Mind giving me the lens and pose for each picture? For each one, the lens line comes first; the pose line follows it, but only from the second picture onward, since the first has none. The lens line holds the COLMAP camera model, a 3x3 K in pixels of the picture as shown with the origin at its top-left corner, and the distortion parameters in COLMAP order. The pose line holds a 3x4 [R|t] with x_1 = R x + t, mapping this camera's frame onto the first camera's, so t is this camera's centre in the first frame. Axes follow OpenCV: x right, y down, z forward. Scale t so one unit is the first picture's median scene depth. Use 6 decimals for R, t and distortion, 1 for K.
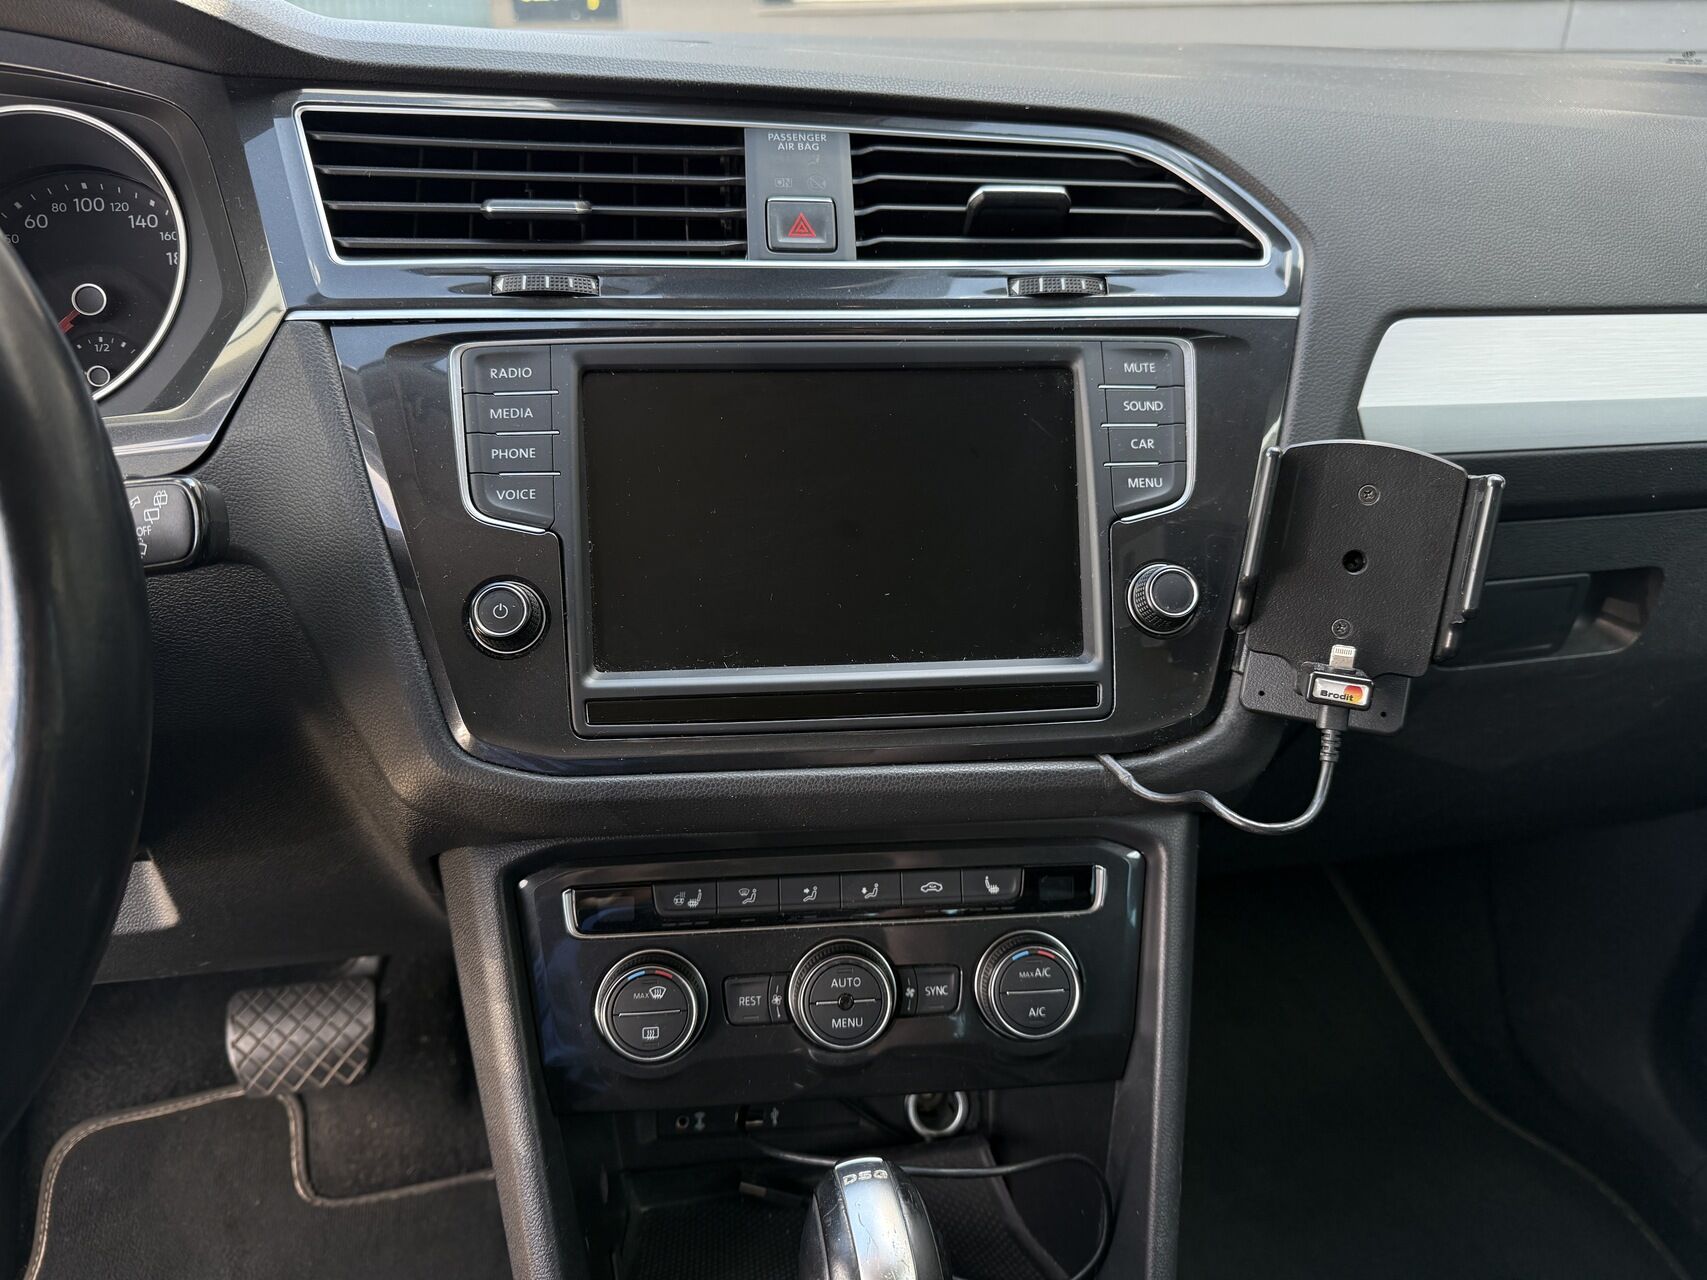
lens RADIAL K [[1195.9, 0, 863.5], [0, 1195.9, 644.8], [0, 0, 1]] dist [0.026739, -0.030341]
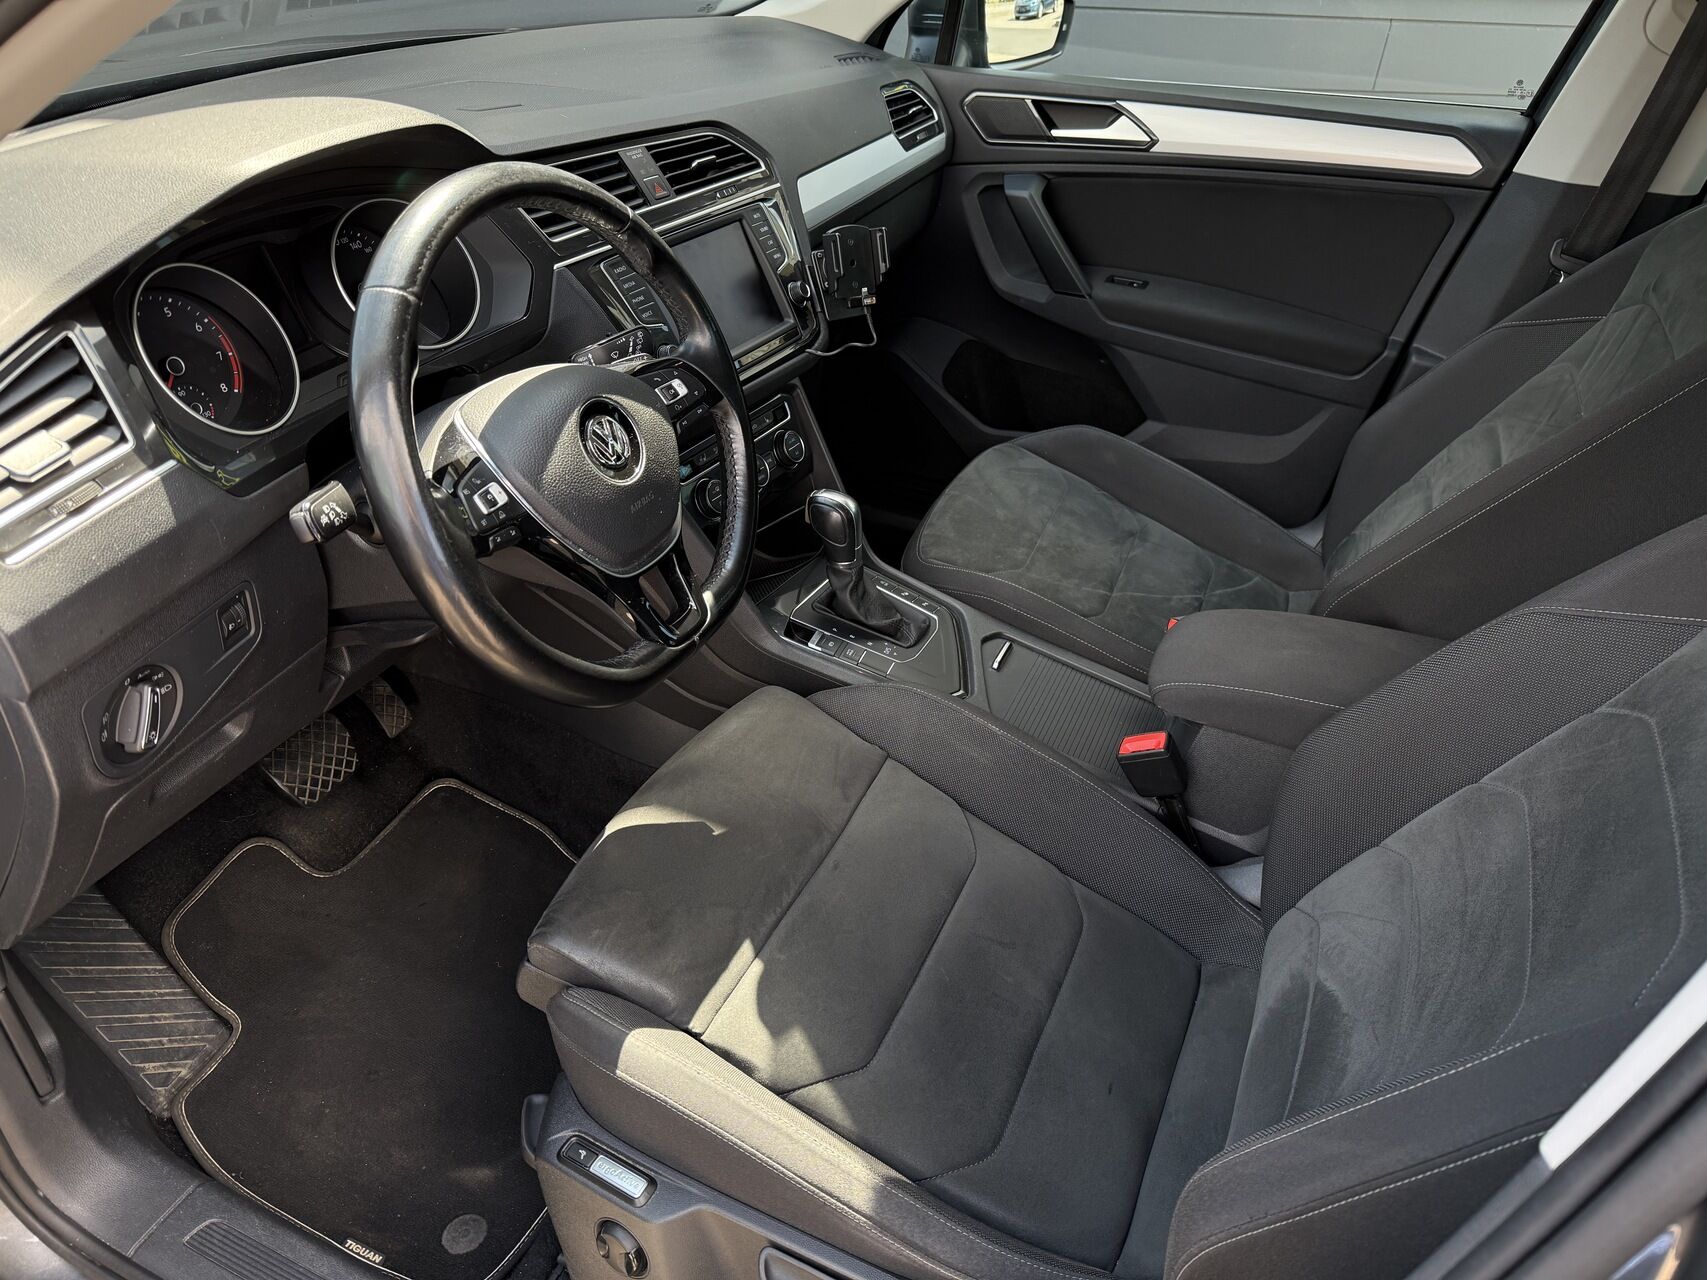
lens RADIAL K [[1195.9, 0, 852.8], [0, 1195.9, 651.8], [0, 0, 1]] dist [0.026739, -0.030341]
pose [[0.574853, -0.453579, 0.681036, -1.989656], [0.306602, 0.891065, 0.334662, -0.187858], [-0.758643, 0.016426, 0.651300, -0.979434]]
